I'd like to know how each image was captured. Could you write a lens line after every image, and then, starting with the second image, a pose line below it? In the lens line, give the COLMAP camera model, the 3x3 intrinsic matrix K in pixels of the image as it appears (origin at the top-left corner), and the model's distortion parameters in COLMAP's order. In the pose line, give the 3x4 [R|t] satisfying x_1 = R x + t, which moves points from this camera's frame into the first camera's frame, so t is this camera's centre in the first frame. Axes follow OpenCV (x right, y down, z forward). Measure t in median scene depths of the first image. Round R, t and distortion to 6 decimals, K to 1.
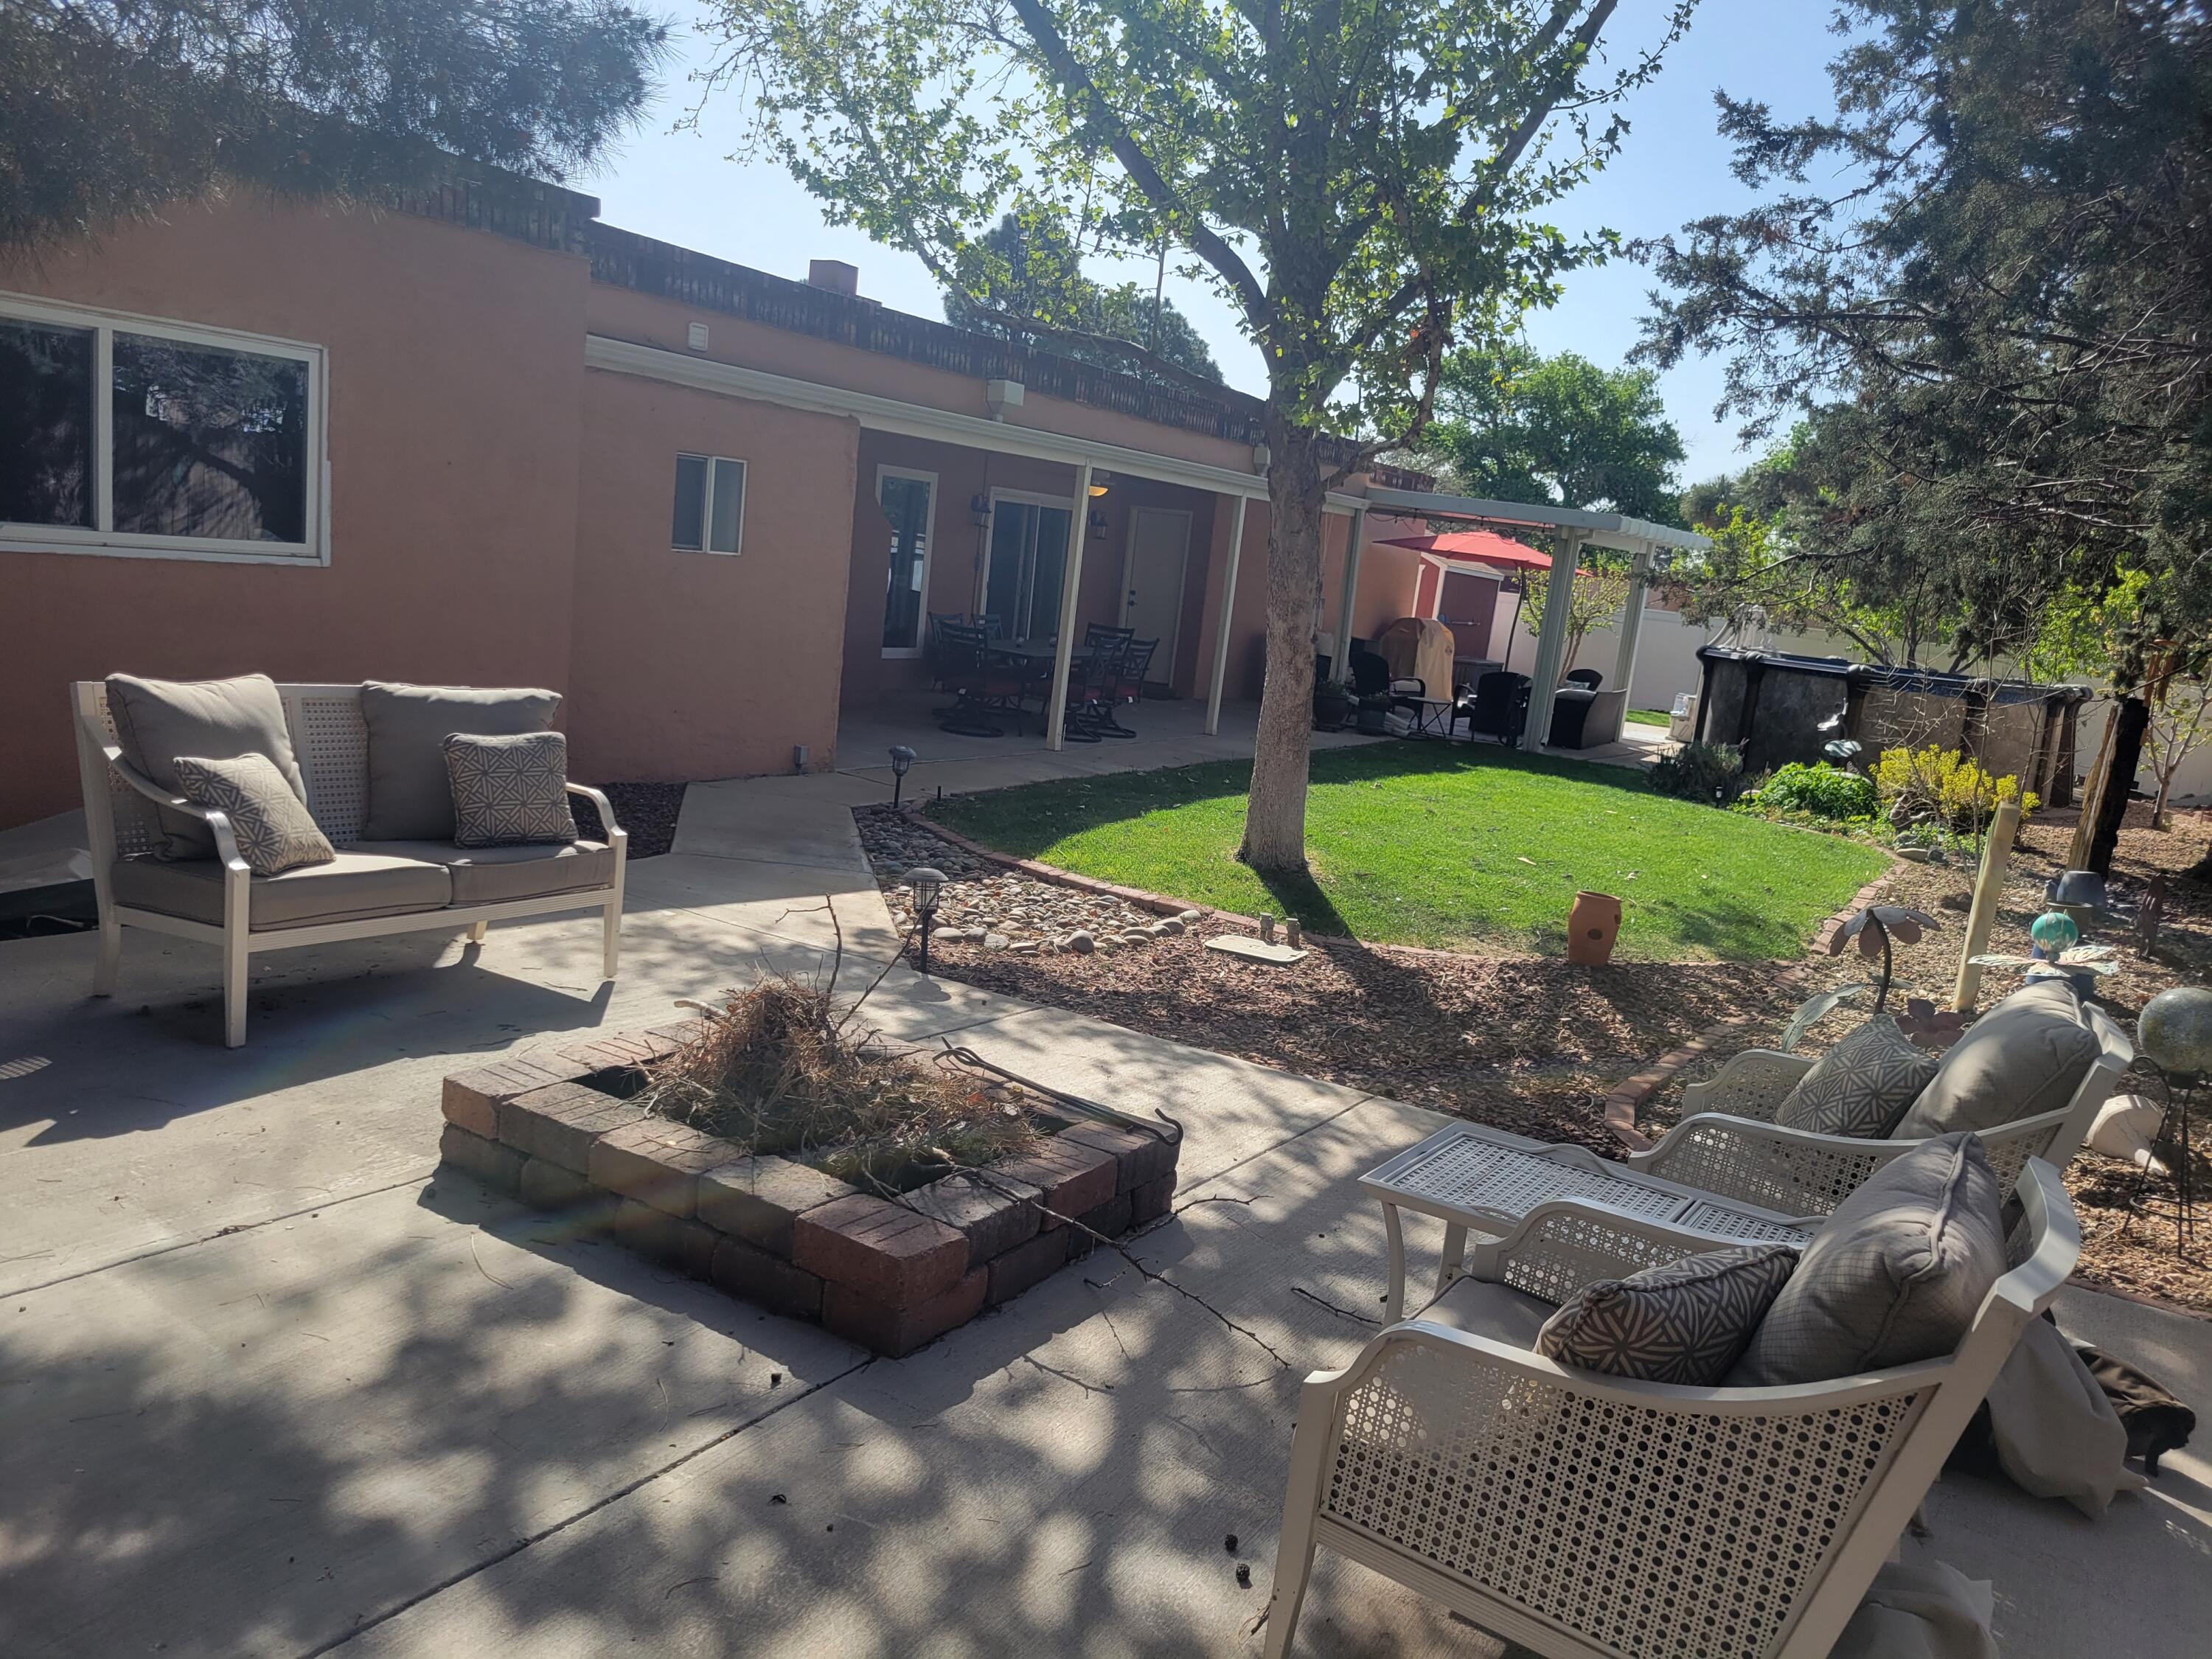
lens RADIAL K [[1654.5, 0, 1118.1], [0, 1654.5, 831.5], [0, 0, 1]] dist [0.047518, -0.024800]
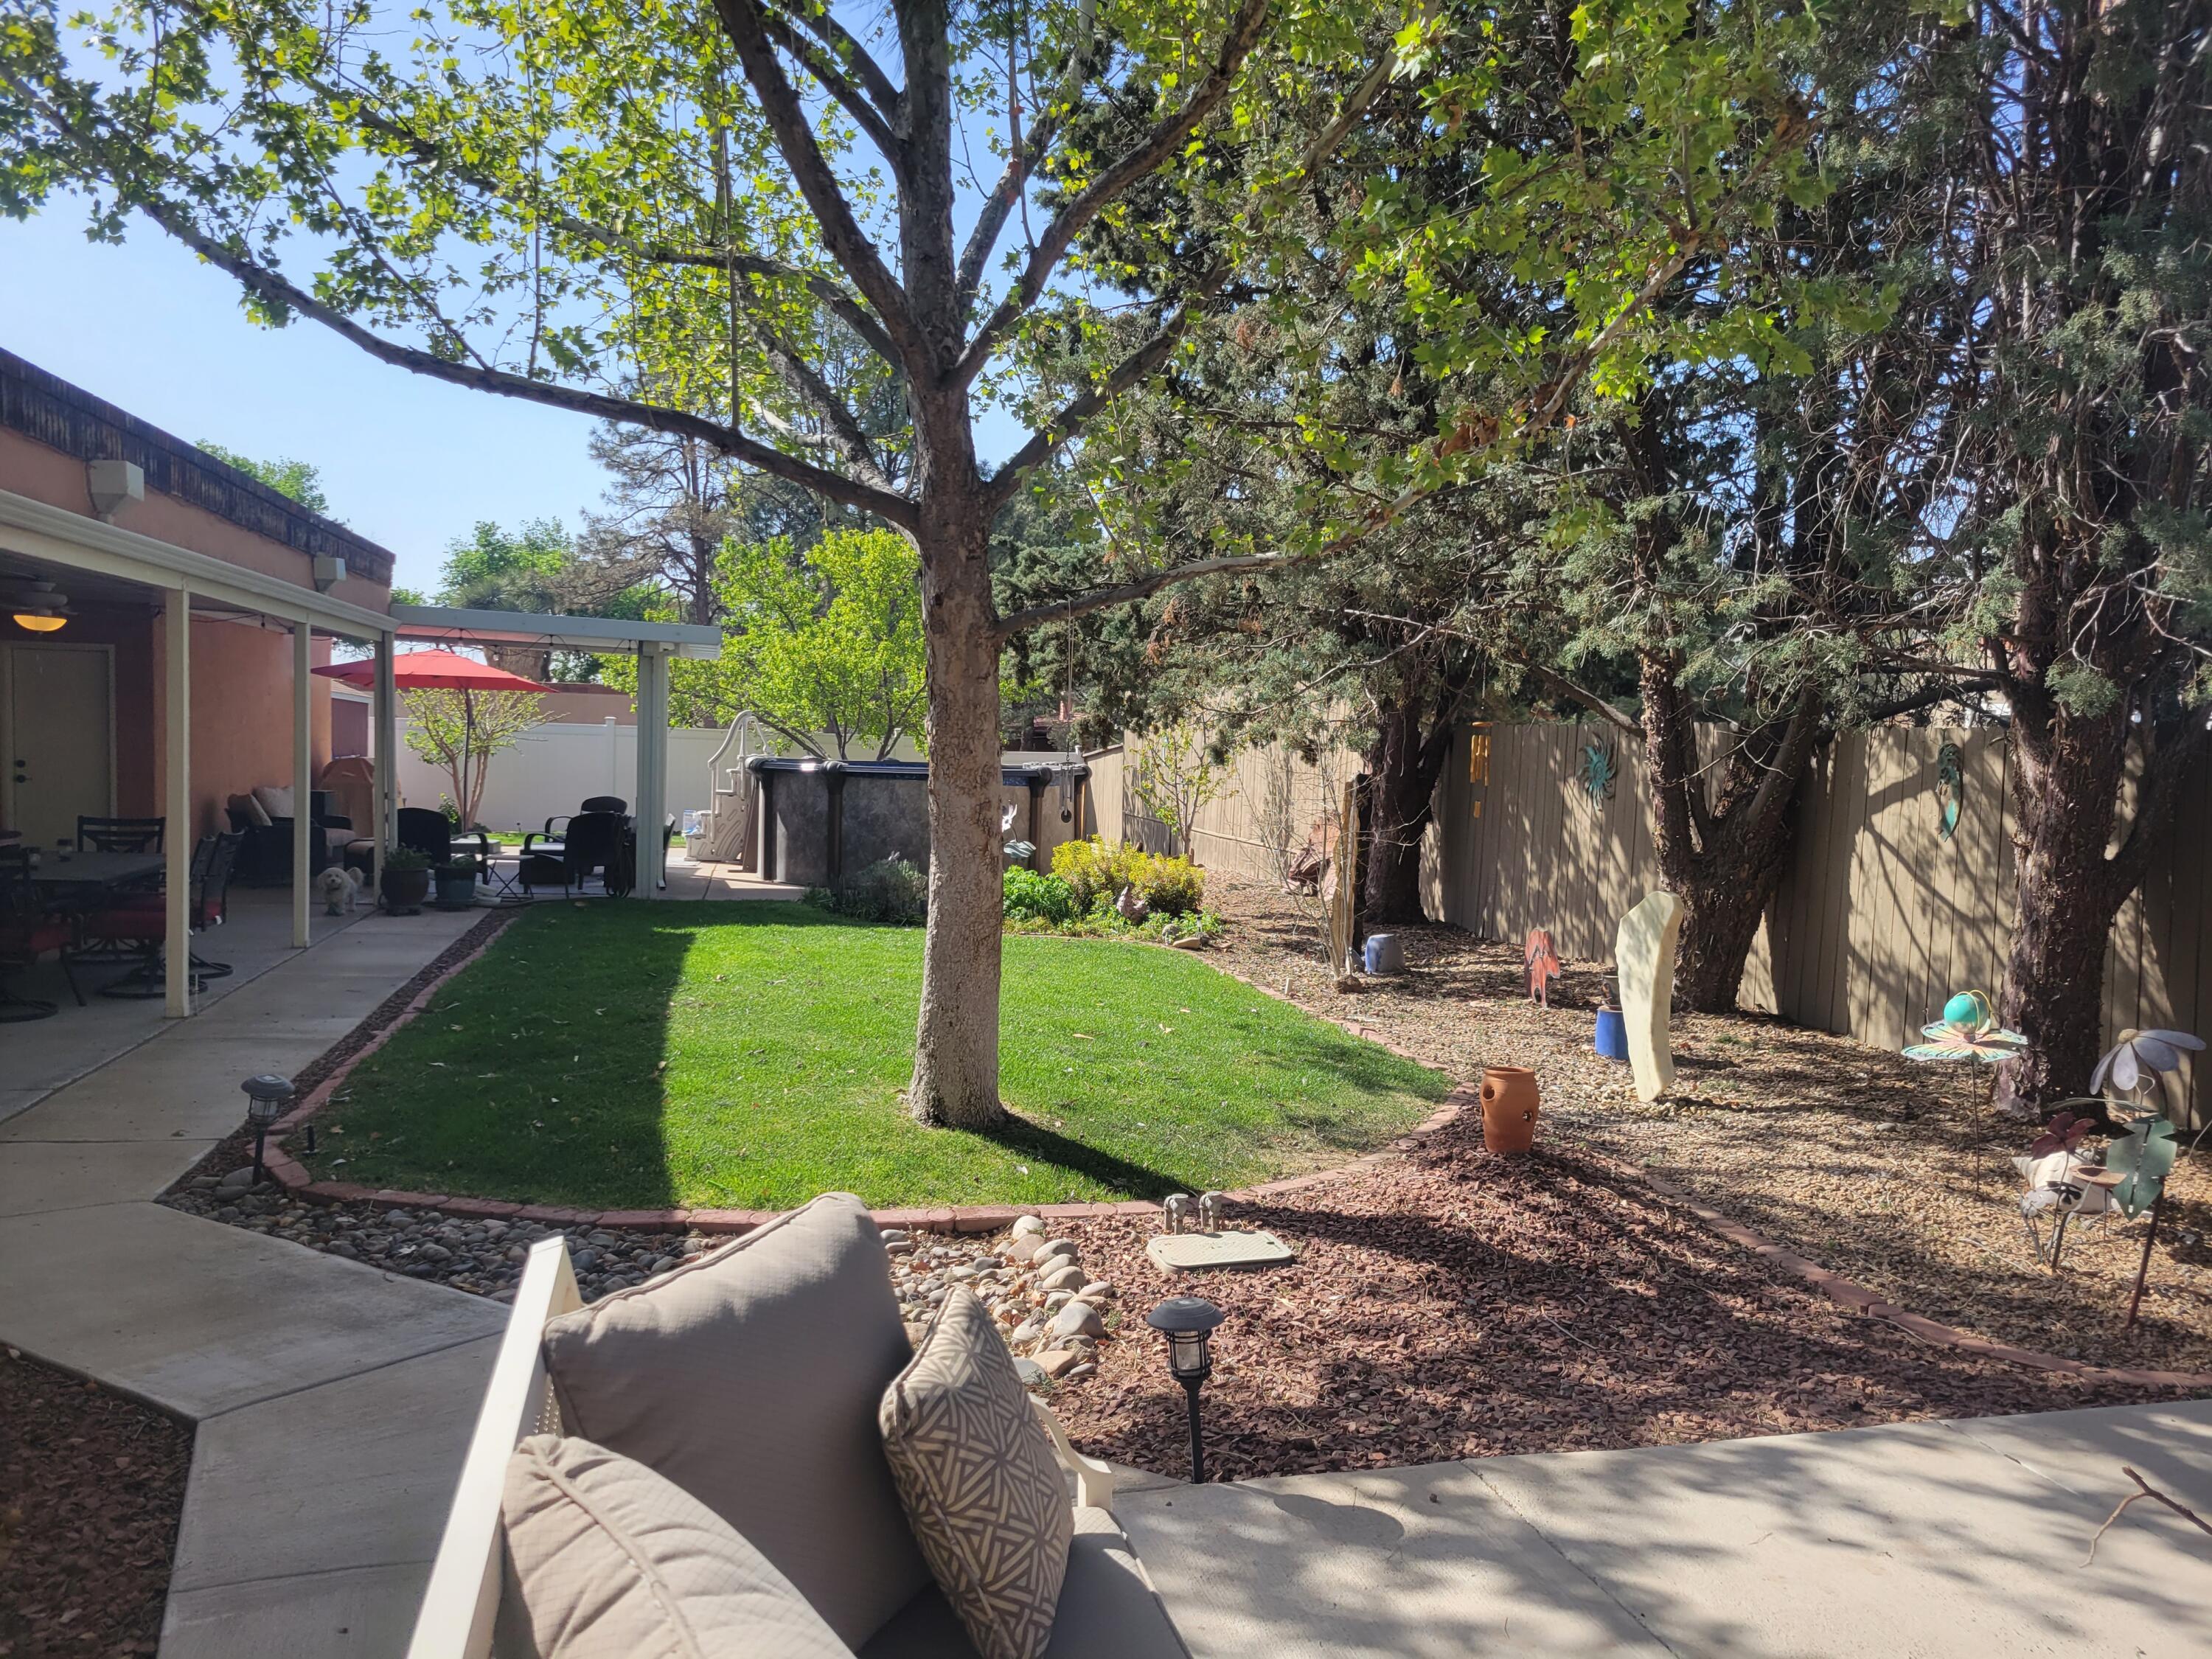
lens RADIAL K [[1654.5, 0, 1105.4], [0, 1654.5, 829.2], [0, 0, 1]] dist [0.047518, -0.024800]
pose [[0.708589, -0.129405, 0.693654, -0.505643], [0.168970, 0.985557, 0.011253, -0.148714], [-0.685092, 0.109232, 0.720221, 0.563626]]
